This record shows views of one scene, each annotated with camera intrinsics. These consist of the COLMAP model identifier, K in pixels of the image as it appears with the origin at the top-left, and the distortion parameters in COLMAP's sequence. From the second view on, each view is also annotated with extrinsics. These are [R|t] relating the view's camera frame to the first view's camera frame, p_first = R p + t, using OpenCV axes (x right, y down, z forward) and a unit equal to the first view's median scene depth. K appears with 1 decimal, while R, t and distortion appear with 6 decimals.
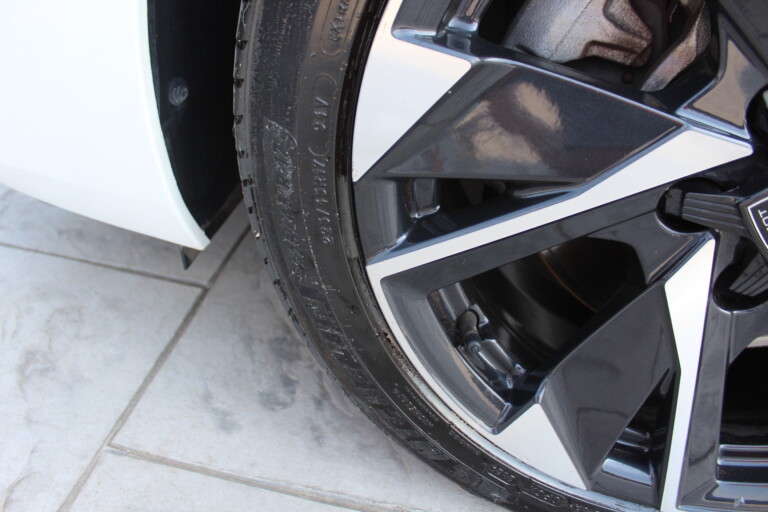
lens RADIAL K [[659.5, 0, 383.1], [0, 659.5, 256.4], [0, 0, 1]] dist [-0.165183, 0.145790]
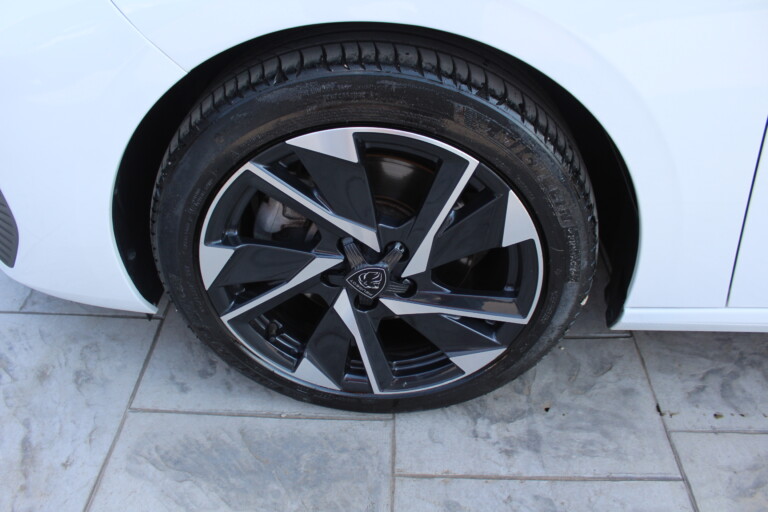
lens RADIAL K [[659.5, 0, 384.5], [0, 659.5, 254.3], [0, 0, 1]] dist [-0.165183, 0.145790]
pose [[0.983977, -0.169494, 0.055326, 0.322691], [0.164667, 0.982891, 0.082519, -0.211265], [-0.068366, -0.072086, 0.995053, -0.988151]]
